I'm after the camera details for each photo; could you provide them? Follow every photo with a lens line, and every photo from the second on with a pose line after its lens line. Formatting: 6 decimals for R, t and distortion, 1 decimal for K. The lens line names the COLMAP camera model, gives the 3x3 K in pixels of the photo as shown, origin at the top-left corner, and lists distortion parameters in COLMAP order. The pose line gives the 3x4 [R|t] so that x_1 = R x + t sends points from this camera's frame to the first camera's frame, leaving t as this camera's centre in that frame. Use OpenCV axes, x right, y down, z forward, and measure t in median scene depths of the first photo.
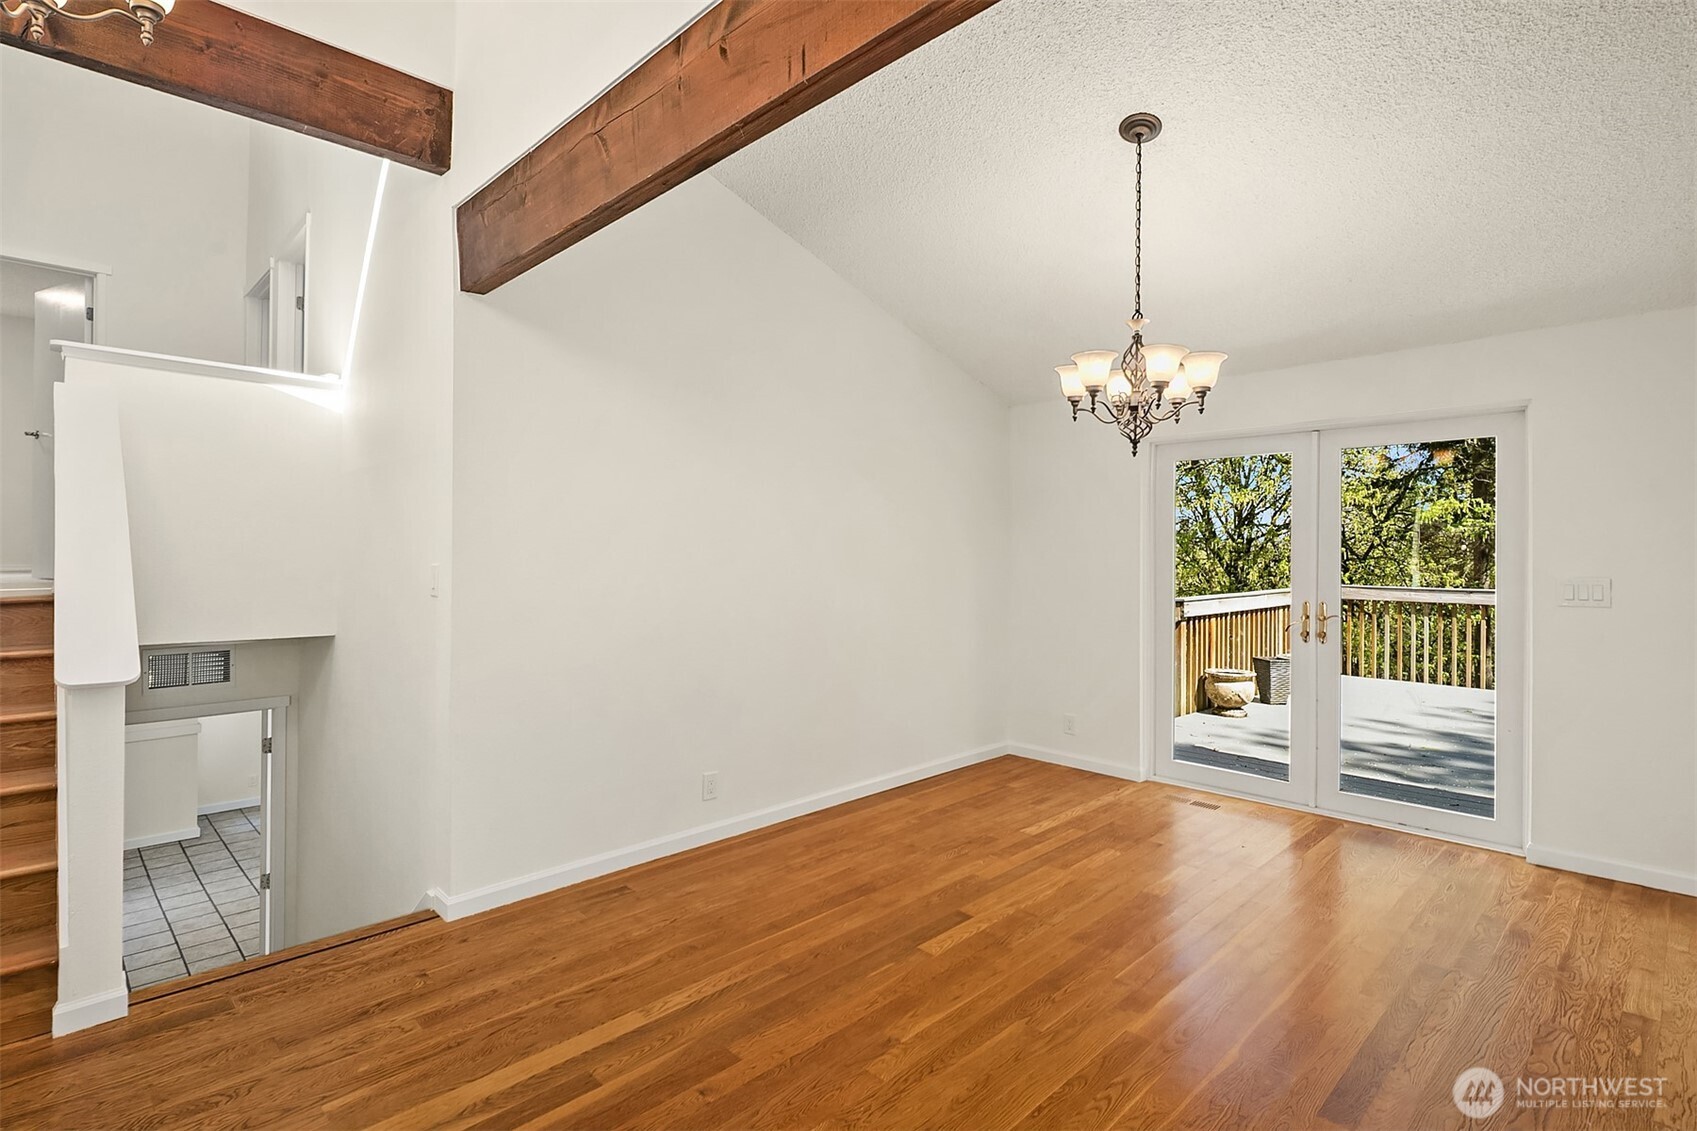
lens RADIAL K [[828.4, 0, 849.2], [0, 828.4, 541.4], [0, 0, 1]] dist [0.001442, 0.000265]
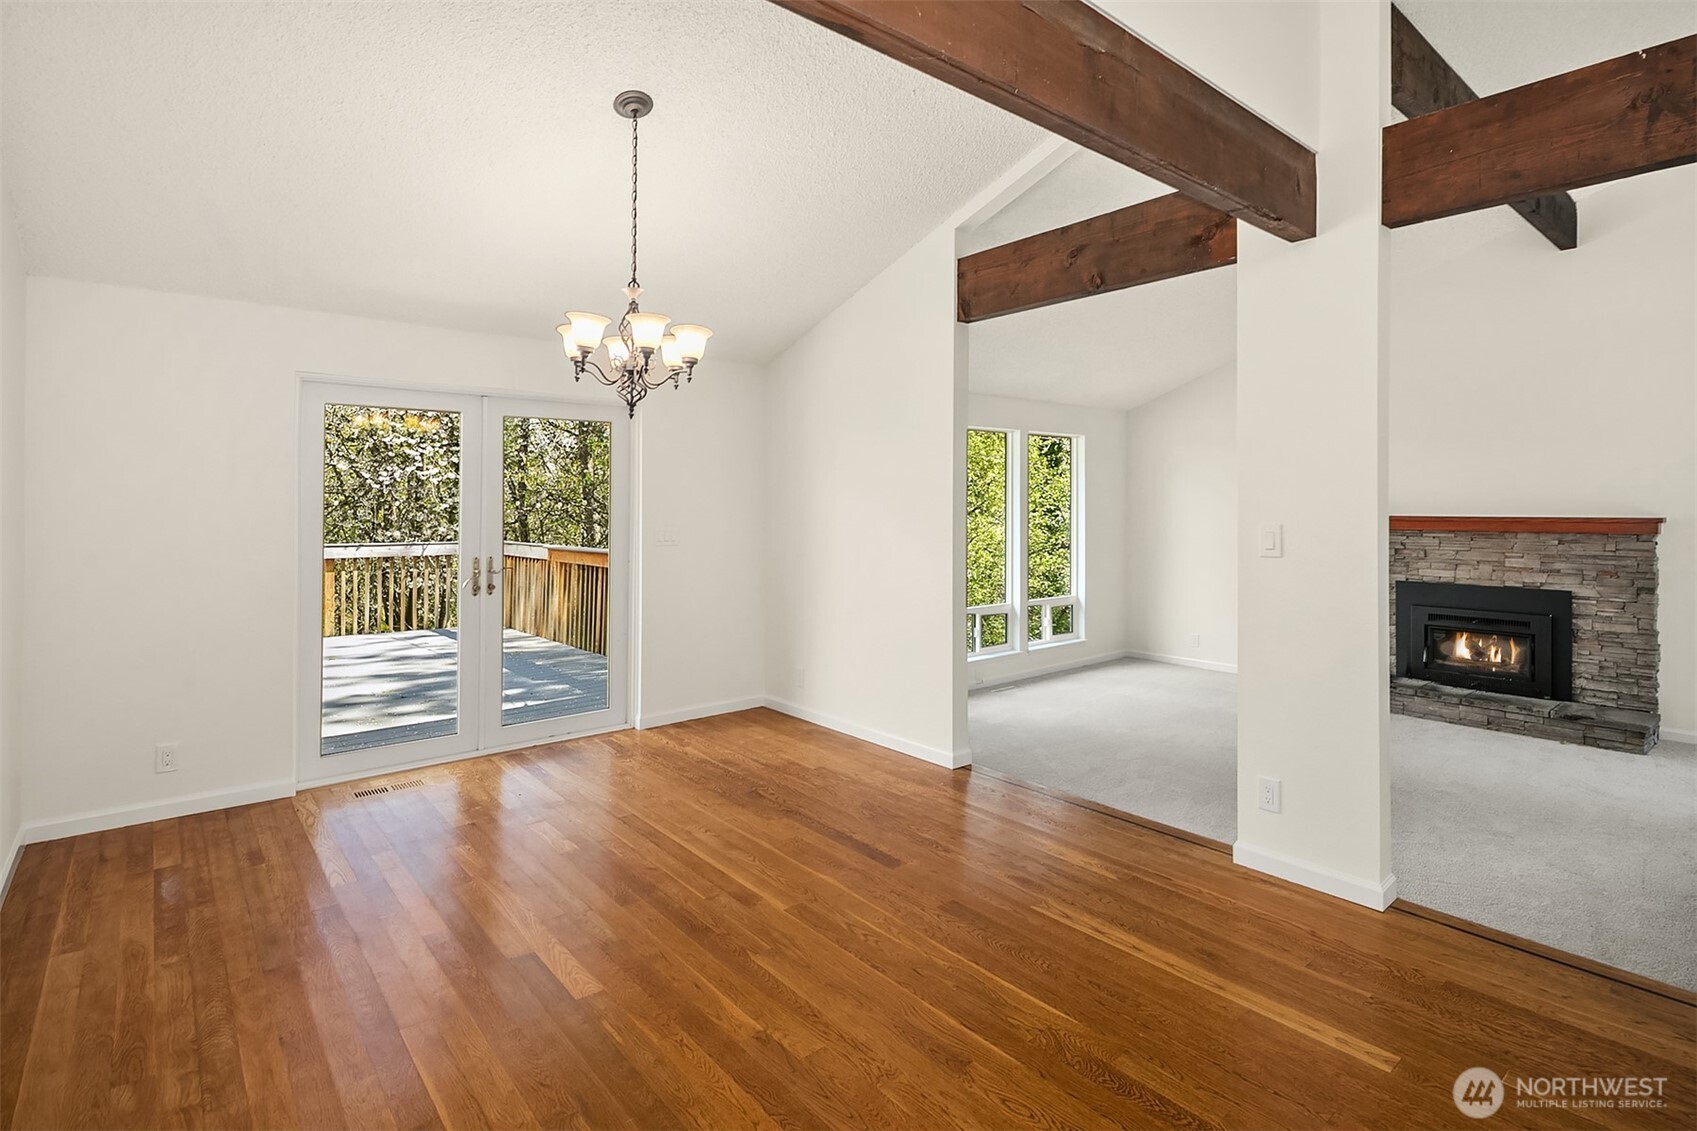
lens RADIAL K [[836.4, 0, 853.0], [0, 836.4, 501.5], [0, 0, 1]] dist [0.021420, -0.011374]
pose [[0.080039, 0.006192, 0.996772, -0.536140], [-0.009789, 0.999937, -0.005425, 0.003762], [-0.996744, -0.009323, 0.080095, 0.498912]]
